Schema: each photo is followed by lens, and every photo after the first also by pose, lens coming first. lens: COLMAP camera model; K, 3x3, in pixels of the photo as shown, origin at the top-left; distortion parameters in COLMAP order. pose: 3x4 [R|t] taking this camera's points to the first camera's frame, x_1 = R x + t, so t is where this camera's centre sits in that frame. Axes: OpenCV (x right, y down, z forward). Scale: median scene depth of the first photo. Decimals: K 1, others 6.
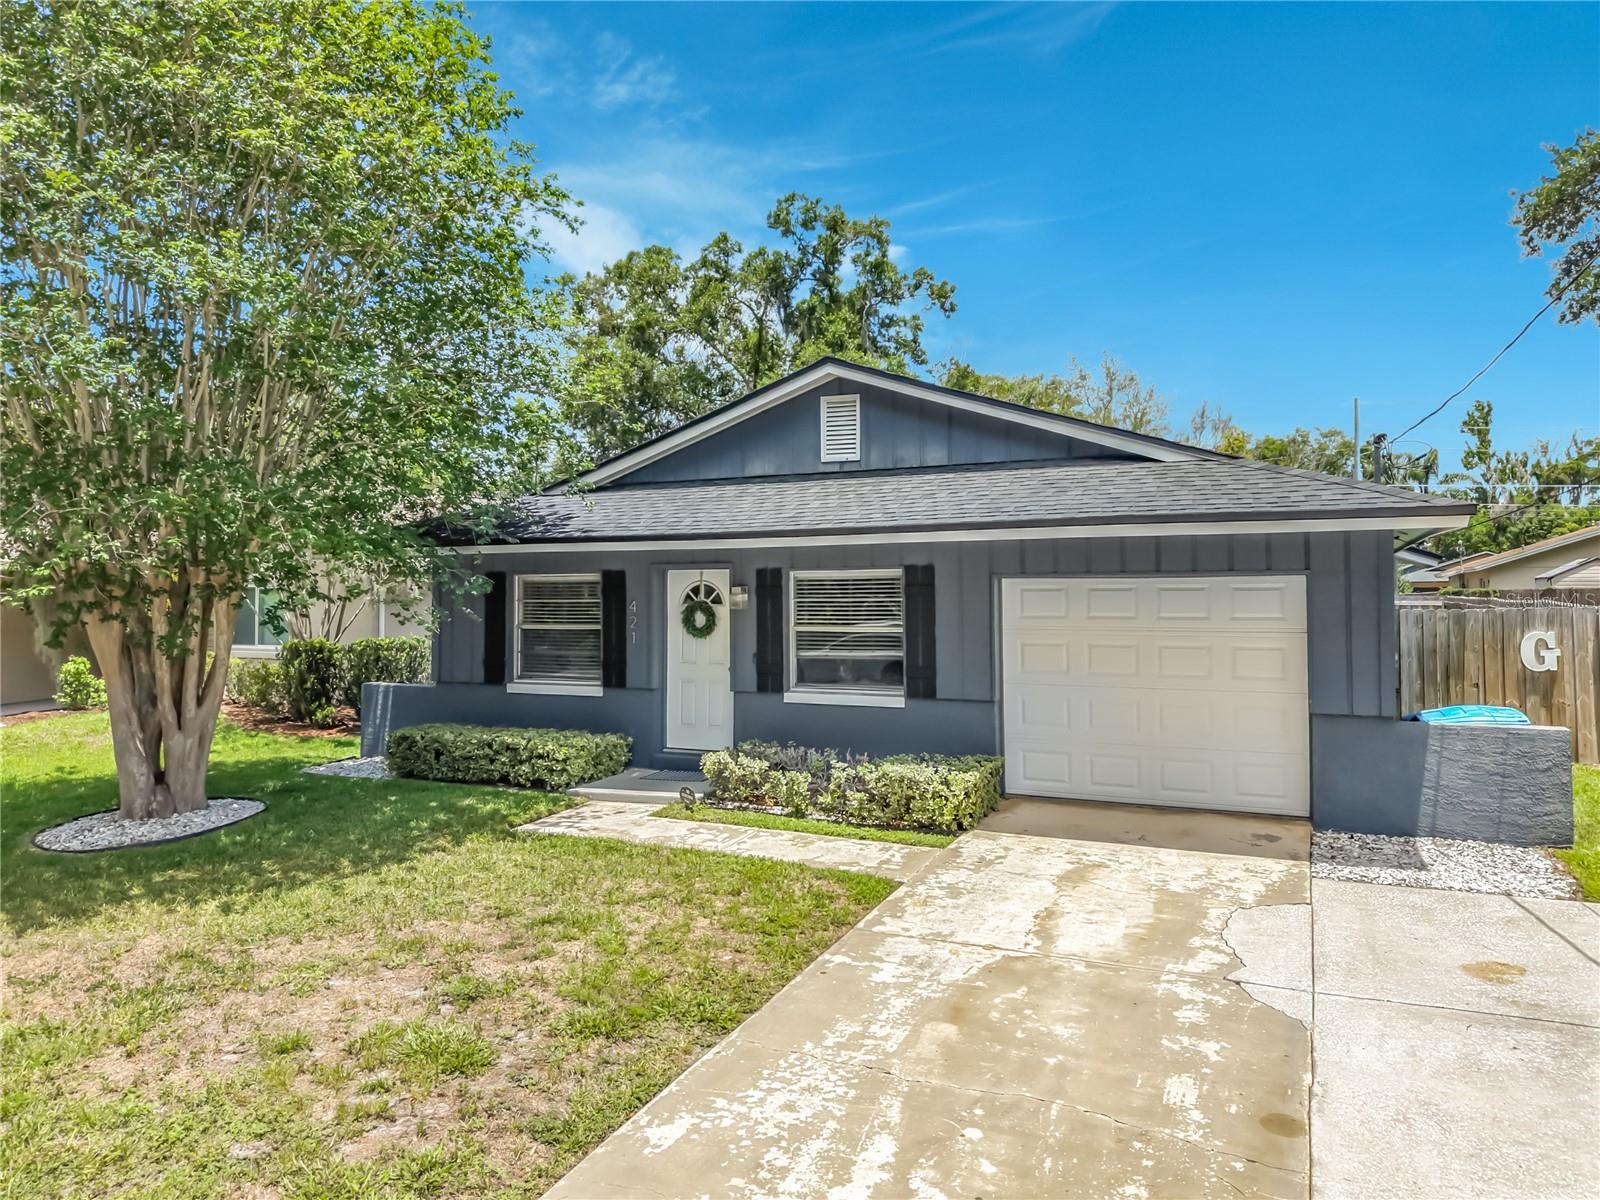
lens RADIAL K [[1132.2, 0, 768.6], [0, 1132.2, 568.0], [0, 0, 1]] dist [0.008746, 0.000765]
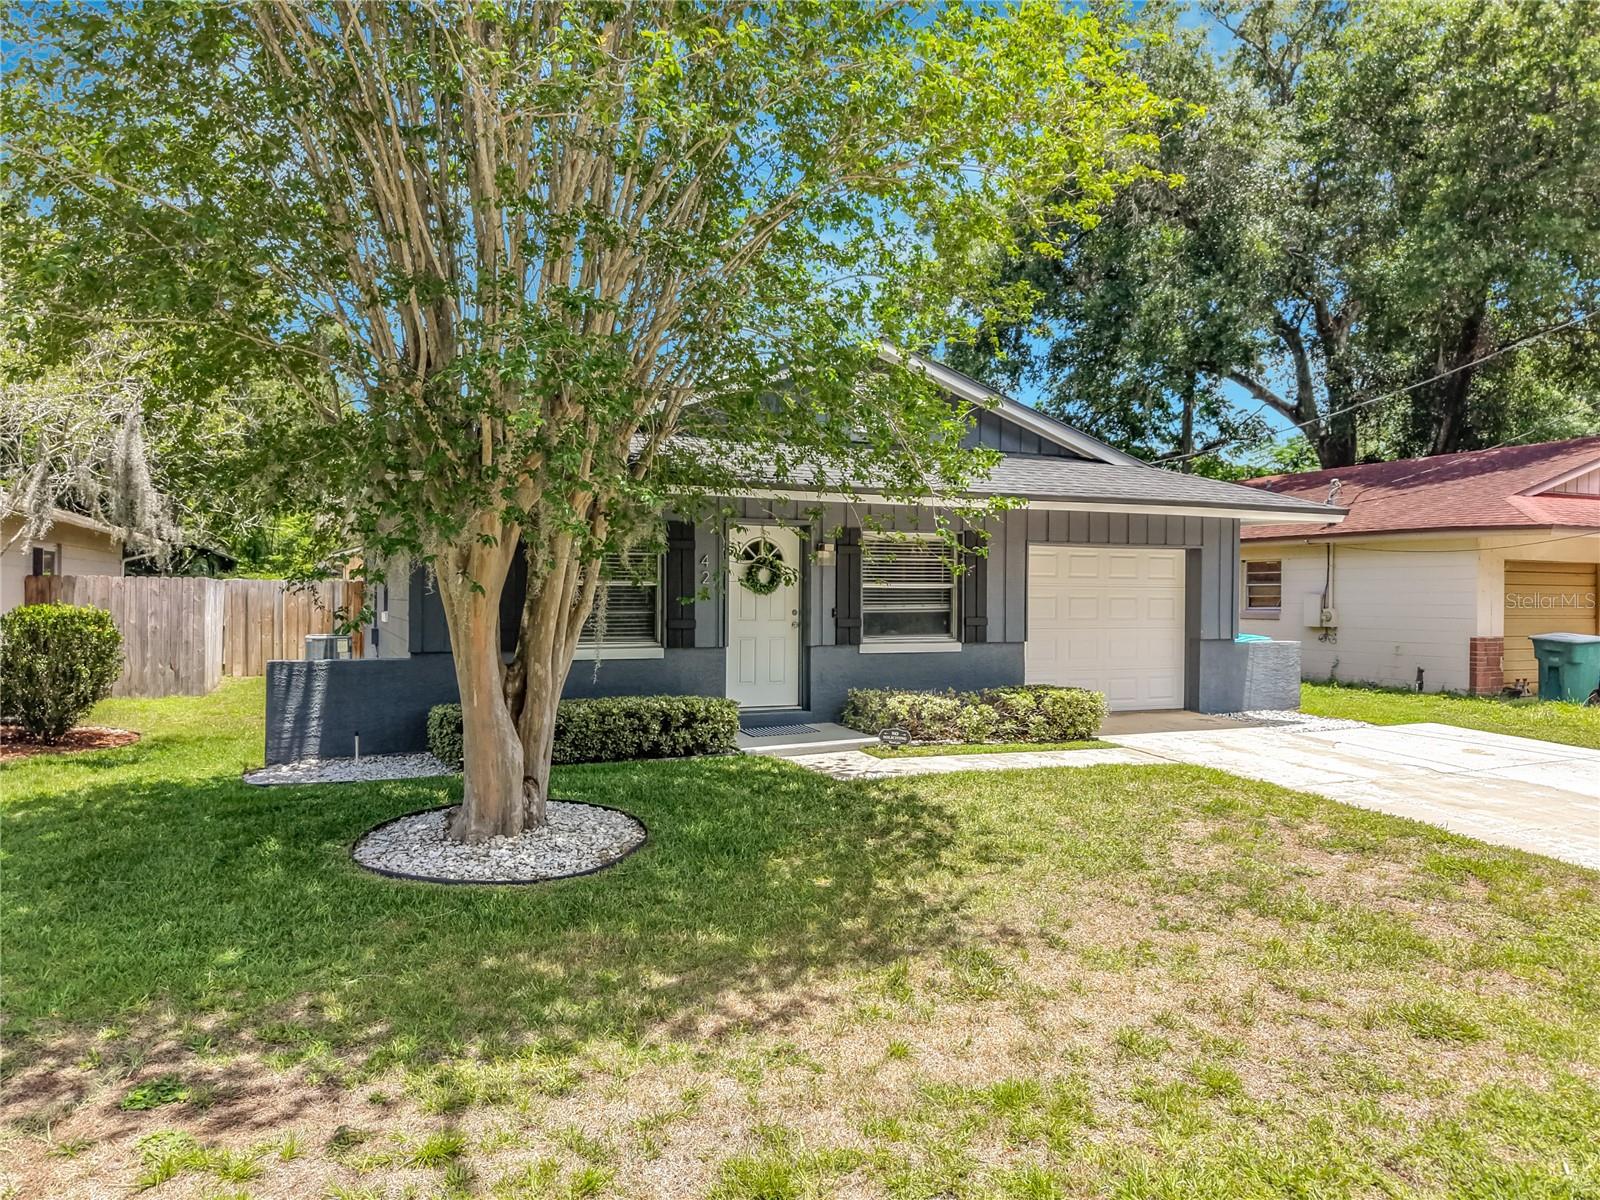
lens RADIAL K [[1103.6, 0, 800.0], [0, 1103.6, 621.0], [0, 0, 1]] dist [-0.005035, -0.002098]
pose [[0.645933, -0.010253, 0.763325, -0.823676], [-0.028148, 0.998910, 0.037237, 0.050723], [-0.762875, -0.045539, 0.644940, 0.366038]]
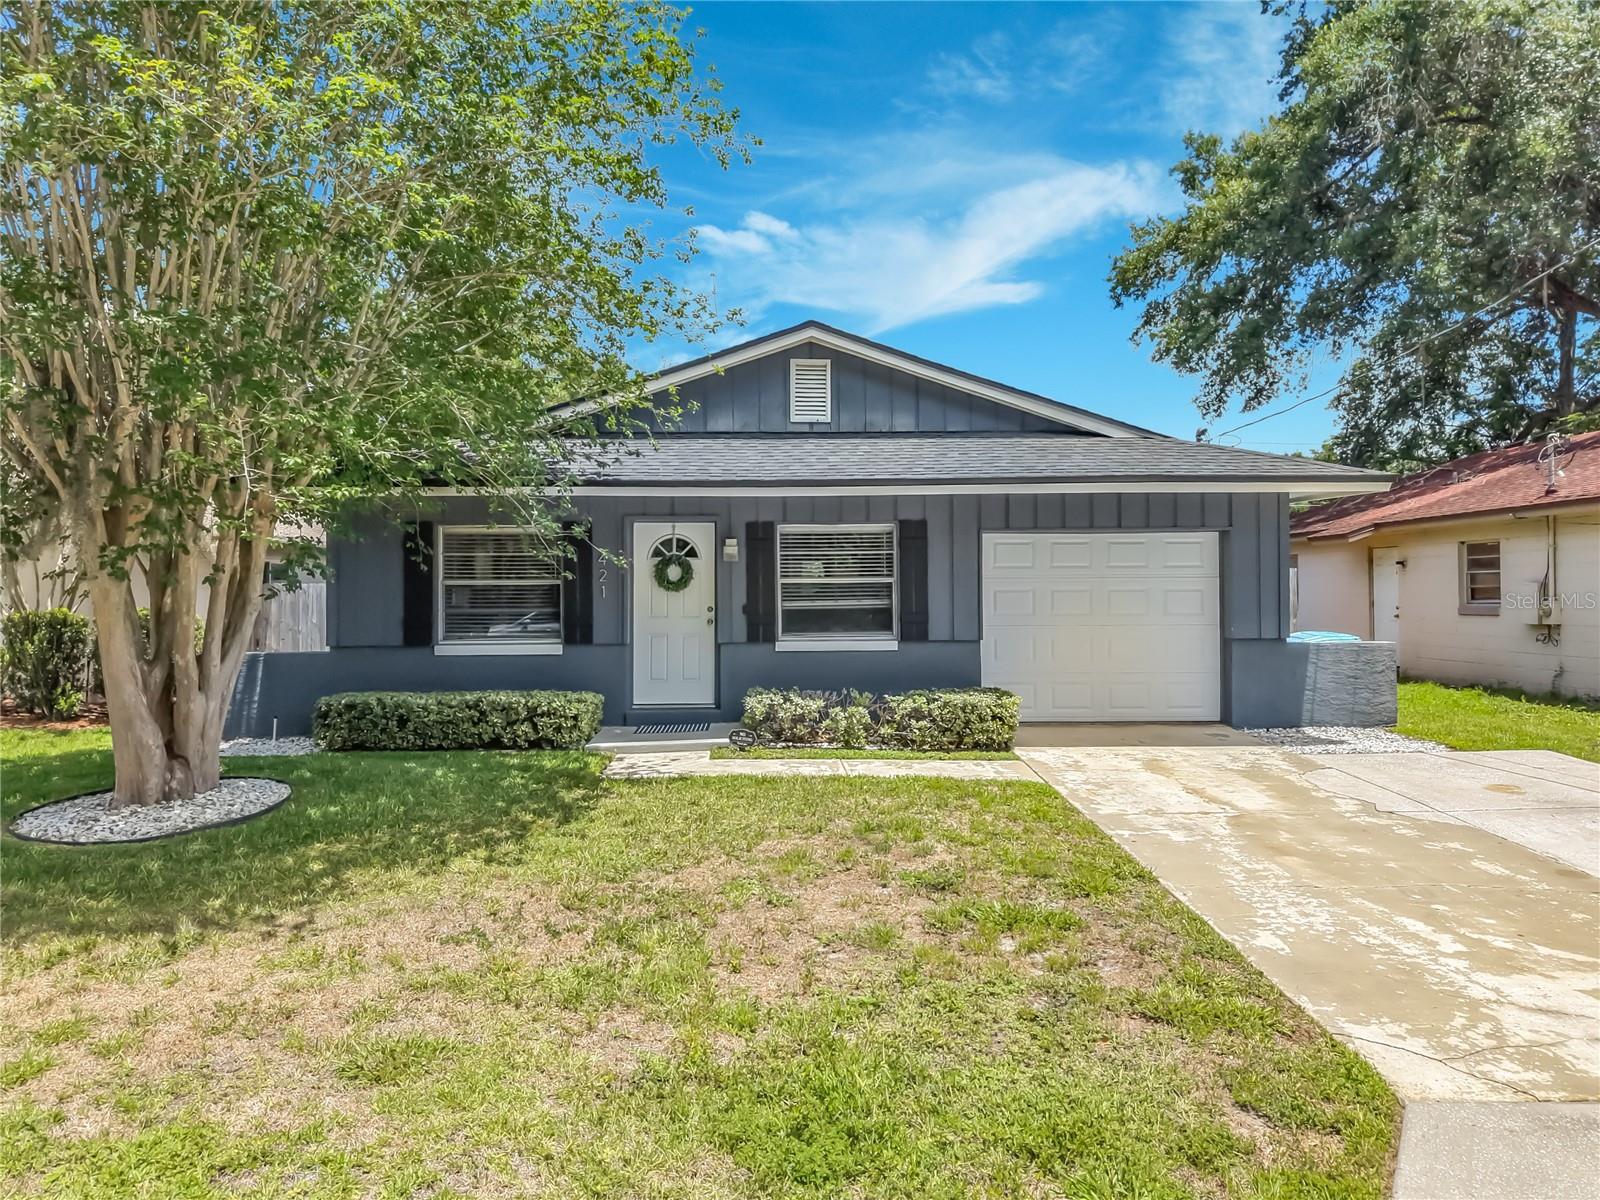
lens RADIAL K [[1127.3, 0, 800.0], [0, 1127.3, 600.0], [0, 0, 1]] dist [0.005165, -0.001596]
pose [[0.887811, -0.003050, 0.460197, -0.440167], [-0.009142, 0.999664, 0.024261, 0.046684], [-0.460117, -0.025746, 0.887485, 0.074527]]
